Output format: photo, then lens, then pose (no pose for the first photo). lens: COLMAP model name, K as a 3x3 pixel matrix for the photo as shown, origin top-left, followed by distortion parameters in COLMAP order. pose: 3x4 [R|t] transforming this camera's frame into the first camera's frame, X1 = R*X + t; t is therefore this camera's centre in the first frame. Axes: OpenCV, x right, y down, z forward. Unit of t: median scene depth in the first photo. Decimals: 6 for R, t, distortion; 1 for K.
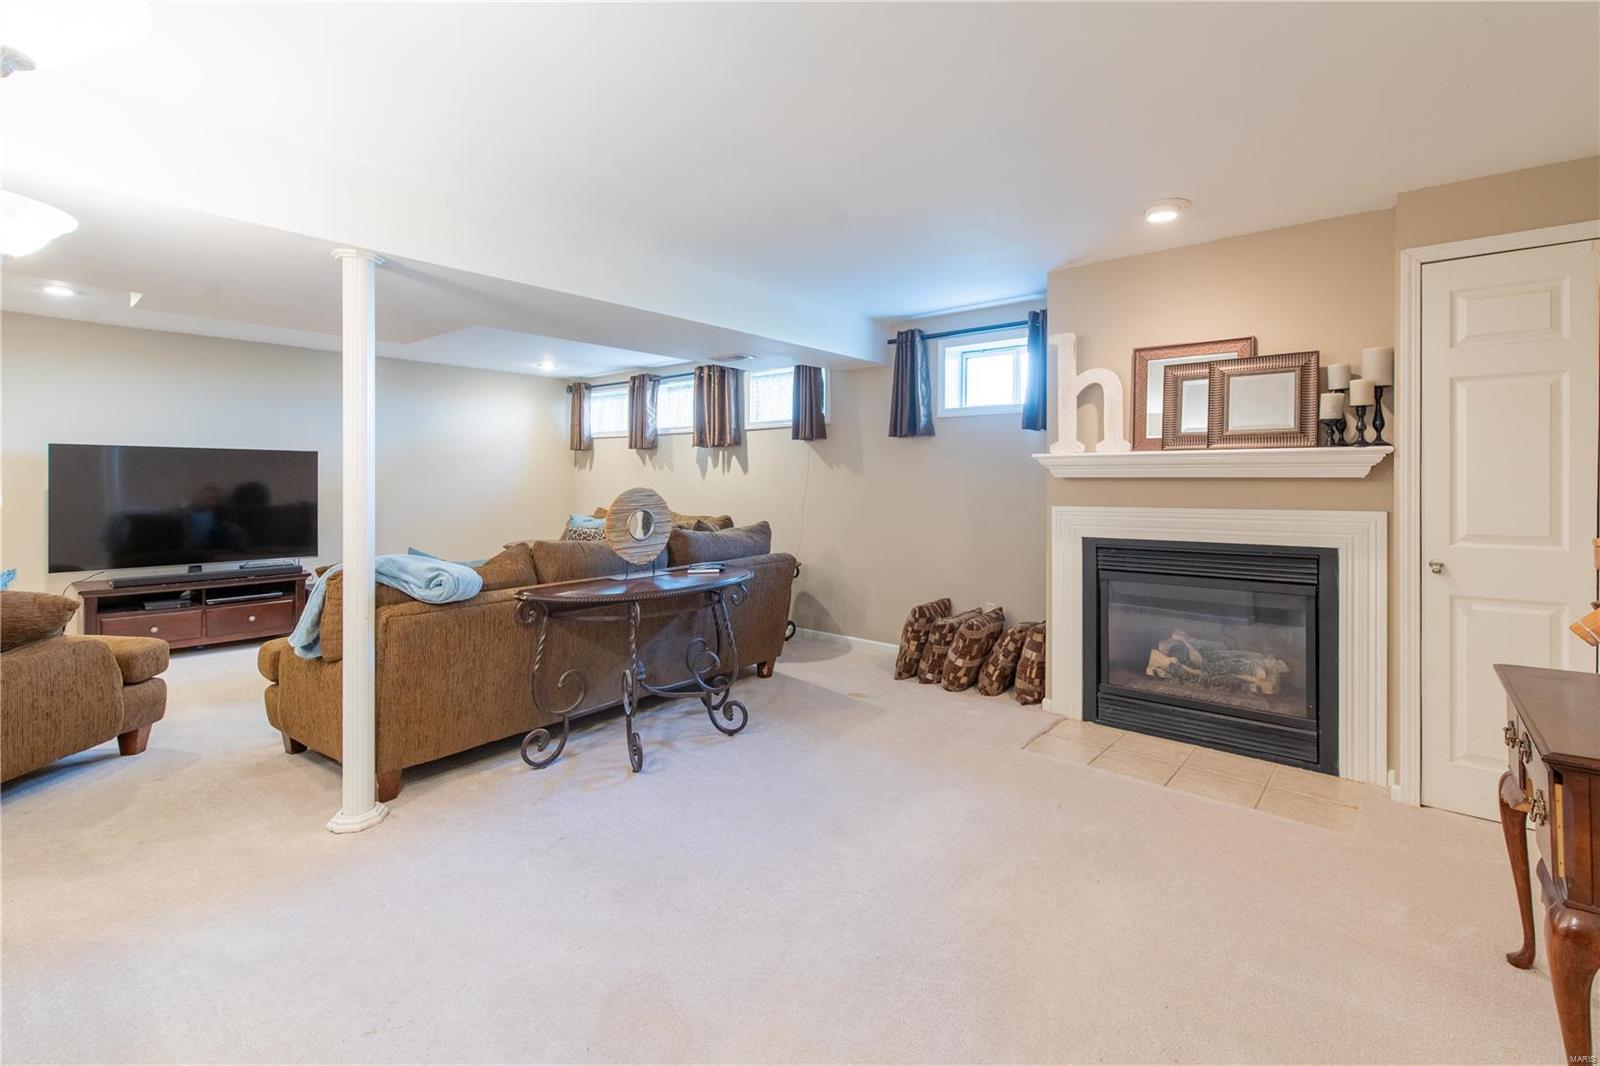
lens RADIAL K [[723.8, 0, 810.4], [0, 723.8, 480.3], [0, 0, 1]] dist [0.001592, 0.000197]
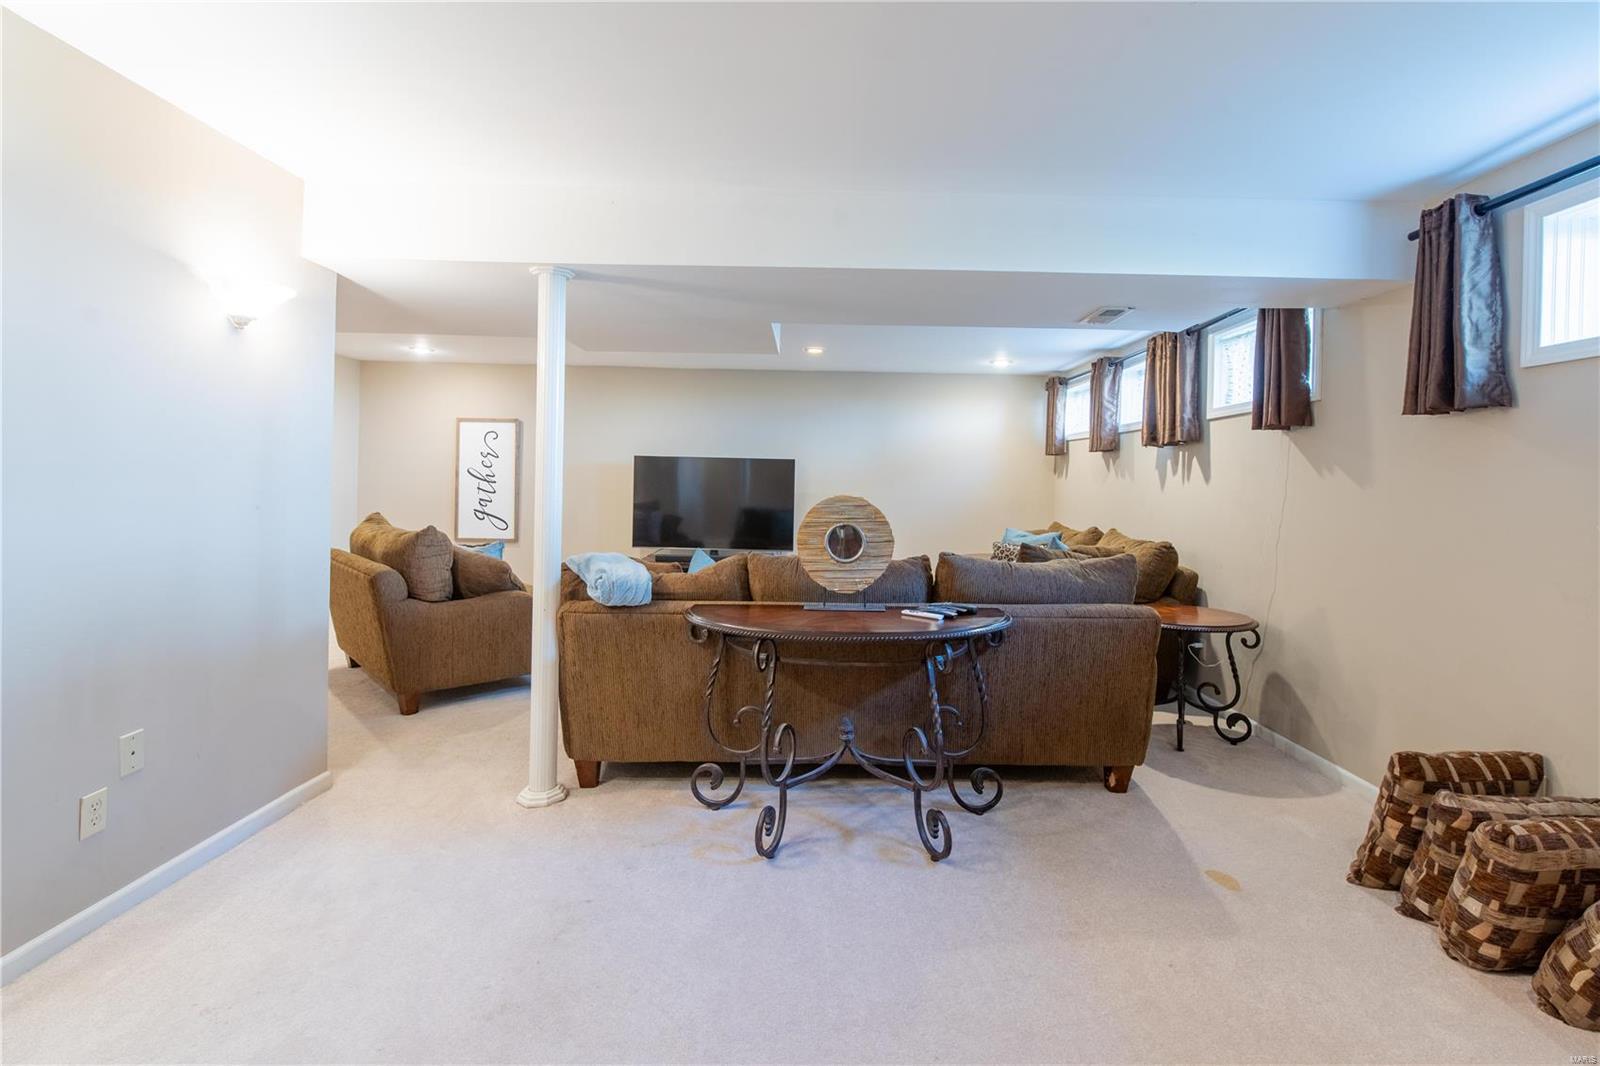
lens RADIAL K [[723.8, 0, 813.7], [0, 723.8, 482.5], [0, 0, 1]] dist [0.001592, 0.000197]
pose [[0.634720, 0.010187, -0.772675, 0.230921], [-0.019781, 0.999800, -0.003068, -0.000652], [0.772489, 0.017232, 0.634795, 0.314501]]
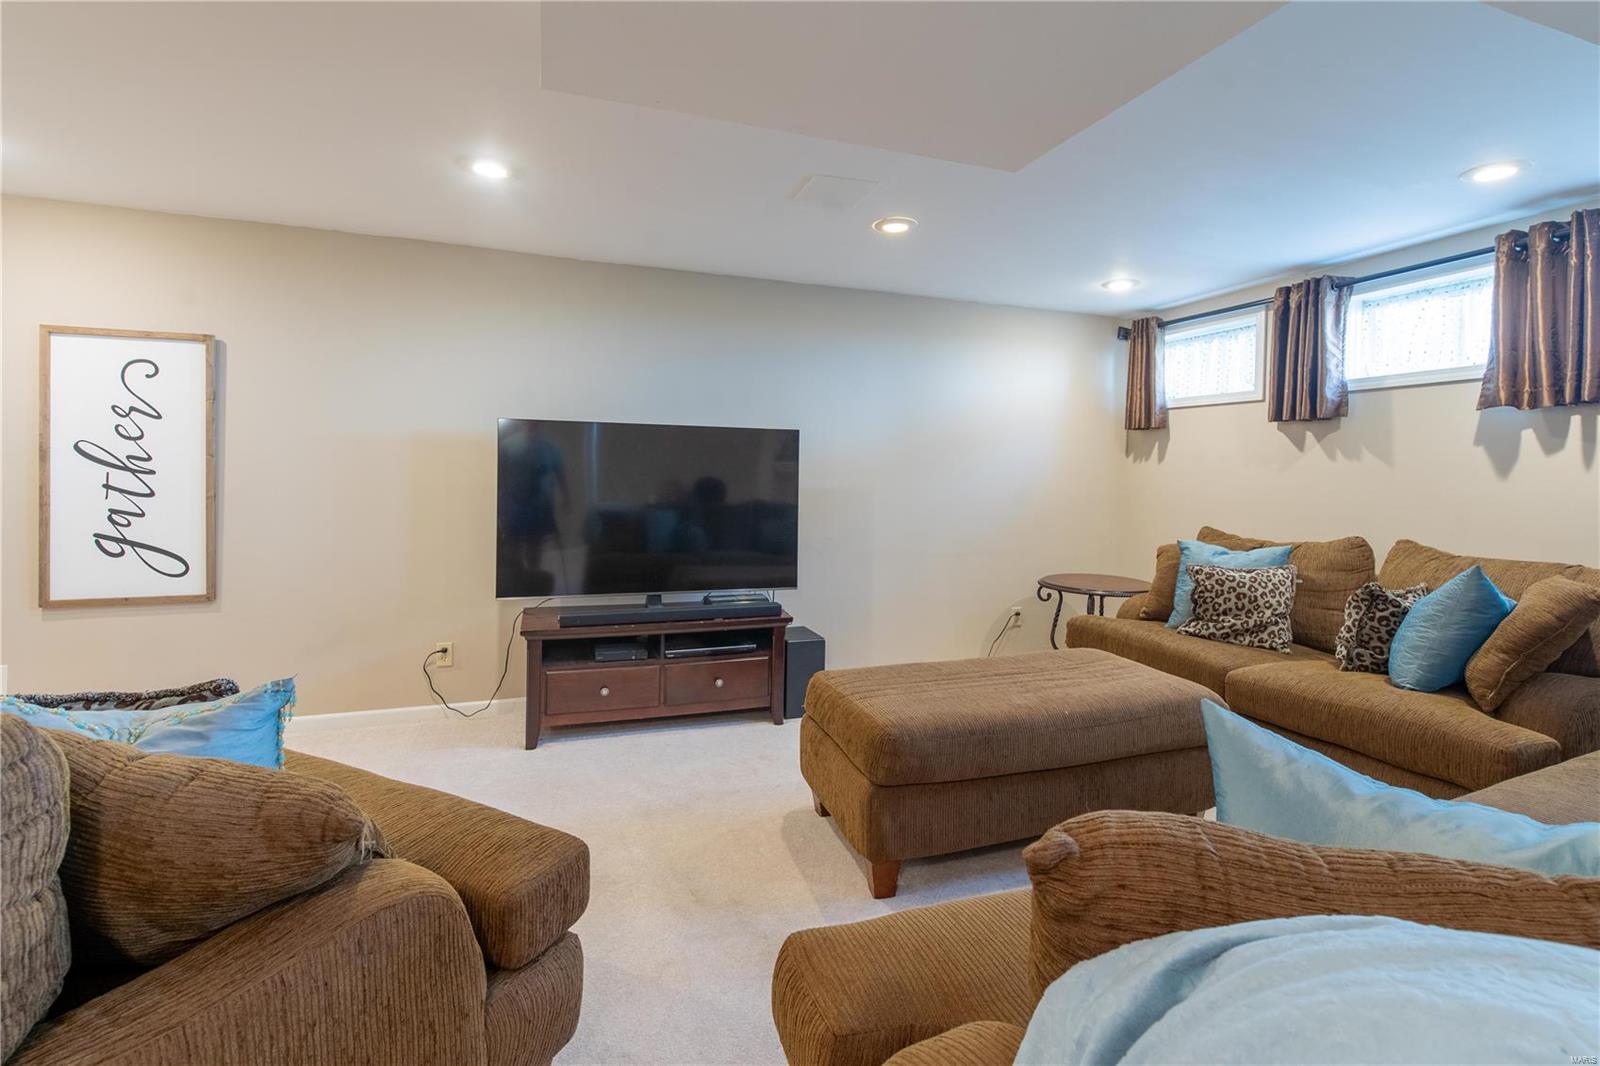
lens RADIAL K [[723.8, 0, 797.1], [0, 723.8, 479.6], [0, 0, 1]] dist [0.001592, 0.000197]
pose [[0.865792, 0.012400, -0.500251, -0.365275], [-0.012088, 0.999919, 0.003864, 0.003028], [0.500259, 0.002702, 0.865872, 0.444113]]
